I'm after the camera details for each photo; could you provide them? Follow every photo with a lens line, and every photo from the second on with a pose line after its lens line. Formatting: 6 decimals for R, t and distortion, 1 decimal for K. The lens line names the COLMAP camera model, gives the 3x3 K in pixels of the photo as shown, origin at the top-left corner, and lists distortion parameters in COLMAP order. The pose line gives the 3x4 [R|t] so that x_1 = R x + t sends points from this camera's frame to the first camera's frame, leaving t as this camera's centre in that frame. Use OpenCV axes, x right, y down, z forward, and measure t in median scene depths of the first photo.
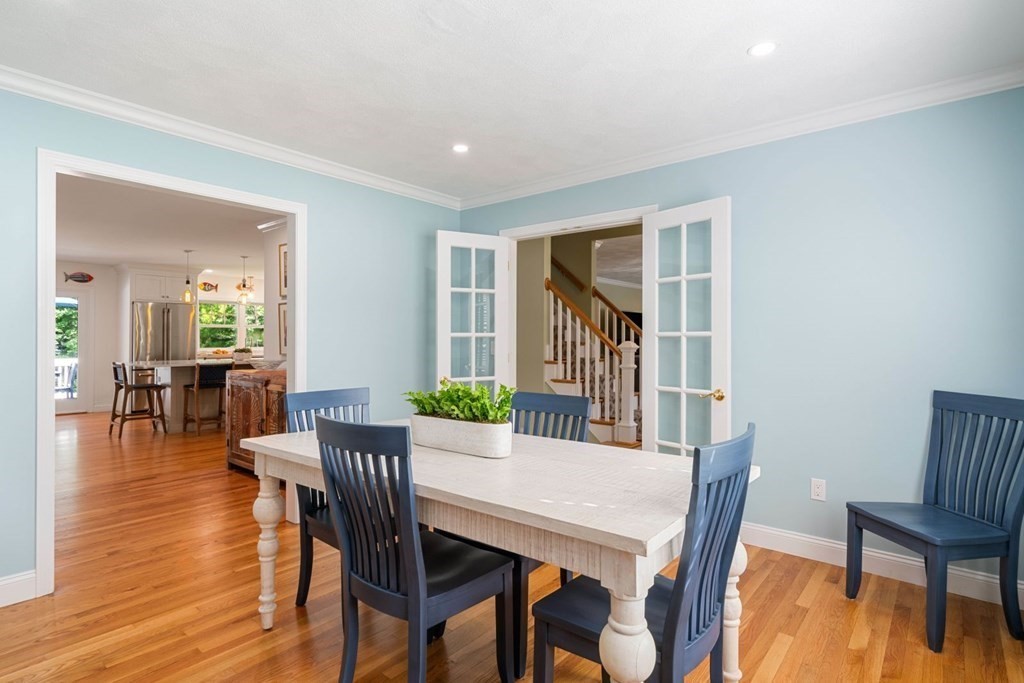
lens RADIAL K [[542.9, 0, 512.2], [0, 542.9, 332.8], [0, 0, 1]] dist [-0.002541, 0.002161]
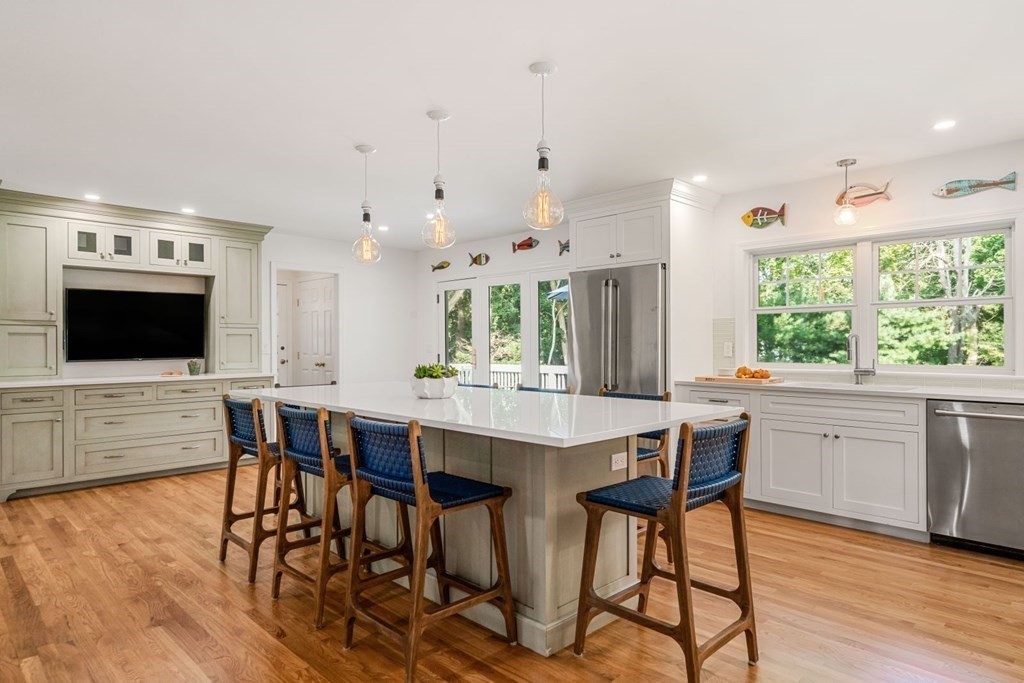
lens RADIAL K [[603.1, 0, 510.4], [0, 603.1, 342.1], [0, 0, 1]] dist [0.028078, -0.000687]
pose [[-0.101141, -0.004944, -0.994860, -0.086412], [0.011358, 0.999917, -0.006123, 0.014856], [0.994807, -0.011919, -0.101076, 0.986243]]
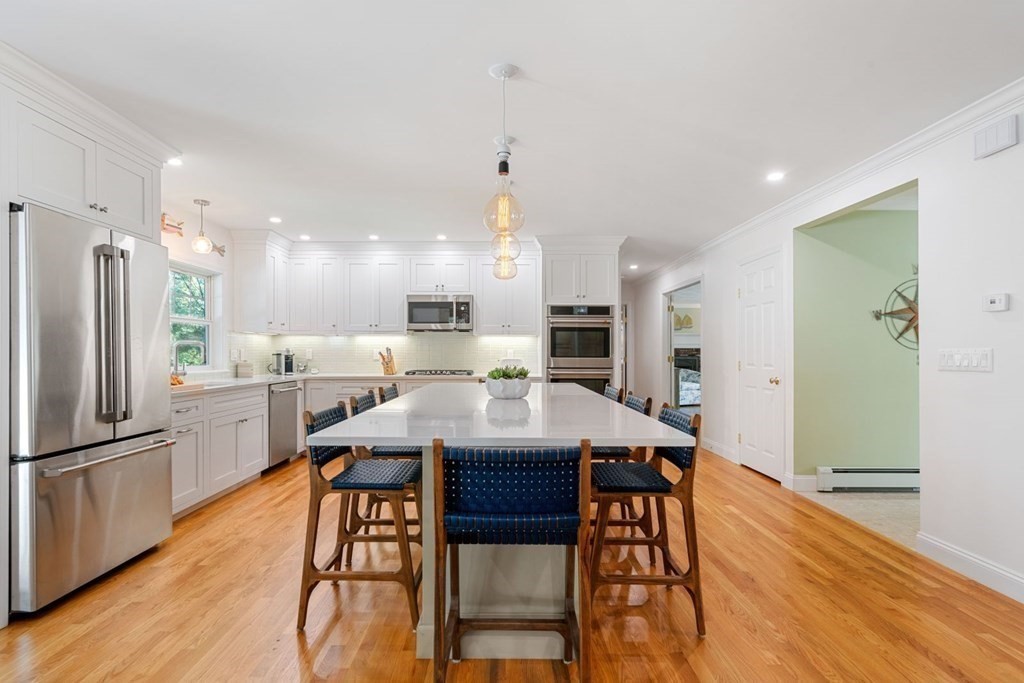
lens RADIAL K [[508.4, 0, 514.0], [0, 508.4, 349.7], [0, 0, 1]] dist [-0.001459, 0.001653]
pose [[0.762148, -0.000822, 0.647403, -0.660910], [-0.004839, 0.999964, 0.006966, 0.011585], [-0.647385, -0.008442, 0.762116, 0.639689]]
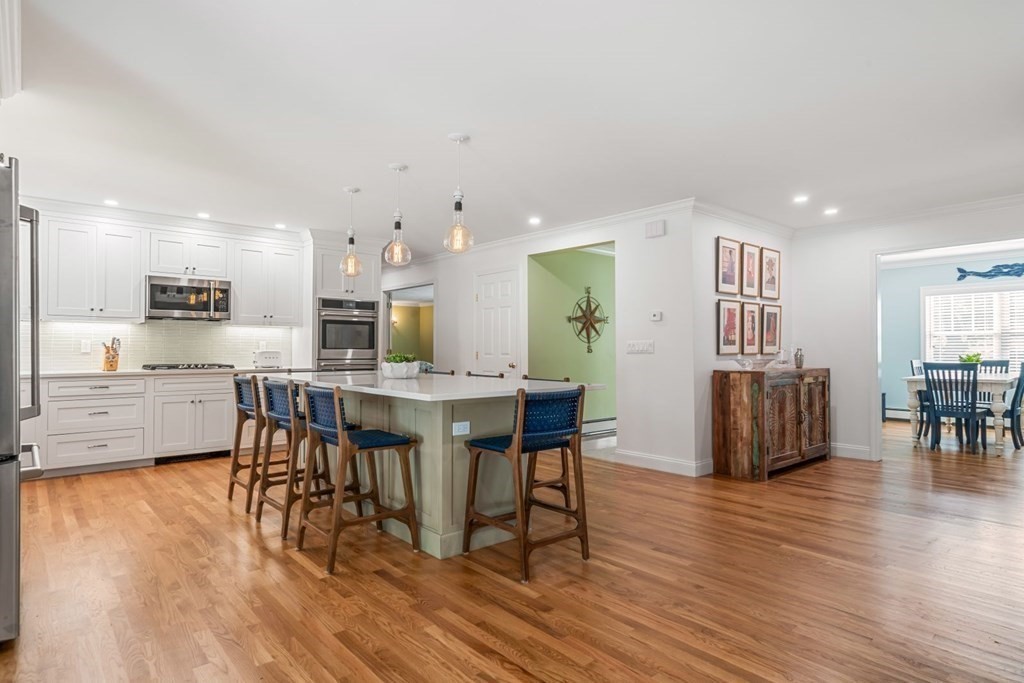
lens RADIAL K [[567.0, 0, 504.7], [0, 567.0, 340.1], [0, 0, 1]] dist [0.005324, 0.004910]
pose [[0.157578, 0.011506, 0.987440, -0.892932], [-0.010570, 0.999894, -0.009964, 0.018834], [-0.987450, -0.008867, 0.157683, 0.747807]]
